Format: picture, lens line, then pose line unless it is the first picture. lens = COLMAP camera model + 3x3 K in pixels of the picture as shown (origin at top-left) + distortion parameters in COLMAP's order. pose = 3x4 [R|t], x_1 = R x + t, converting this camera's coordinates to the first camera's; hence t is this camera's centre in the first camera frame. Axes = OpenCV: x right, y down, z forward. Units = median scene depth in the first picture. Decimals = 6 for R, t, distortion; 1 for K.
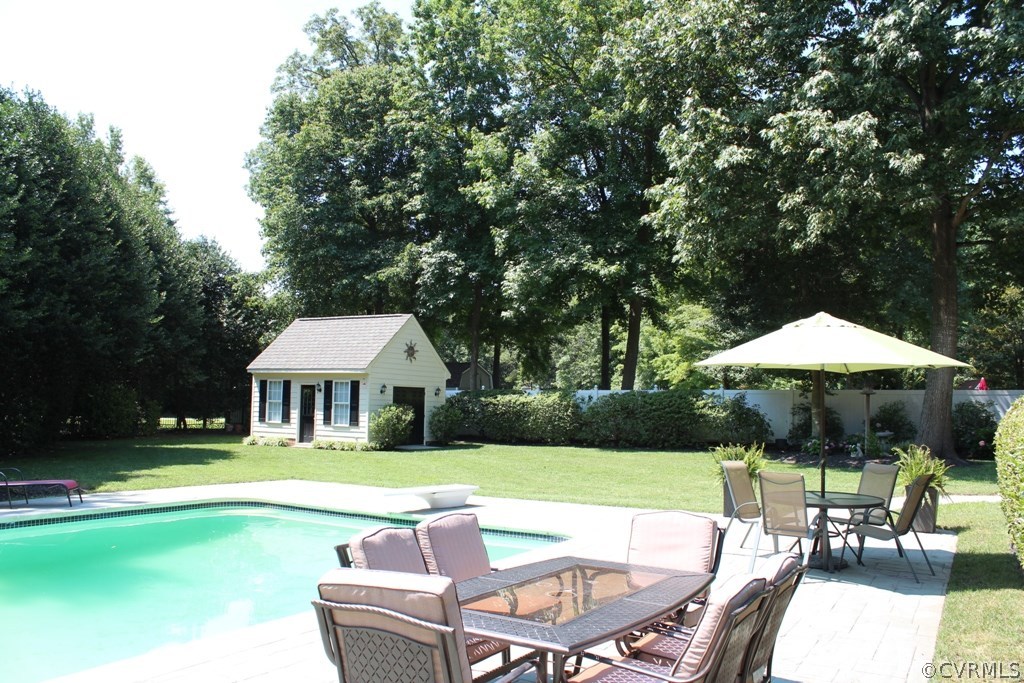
lens RADIAL K [[843.7, 0, 513.8], [0, 843.7, 338.7], [0, 0, 1]] dist [-0.119748, 0.074003]
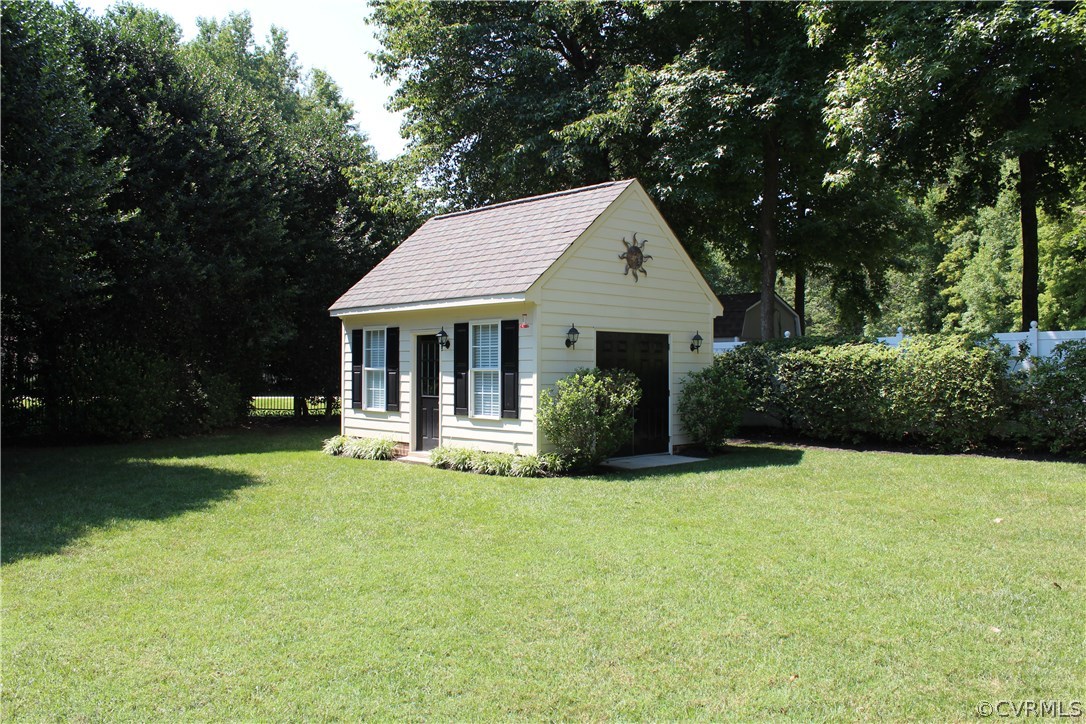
lens RADIAL K [[894.8, 0, 540.8], [0, 894.8, 363.7], [0, 0, 1]] dist [-0.119748, 0.074003]
pose [[0.959303, -0.020859, -0.281607, -0.031725], [0.040194, 0.997200, 0.063060, 0.039287], [0.279503, -0.071813, 0.957456, 0.482378]]
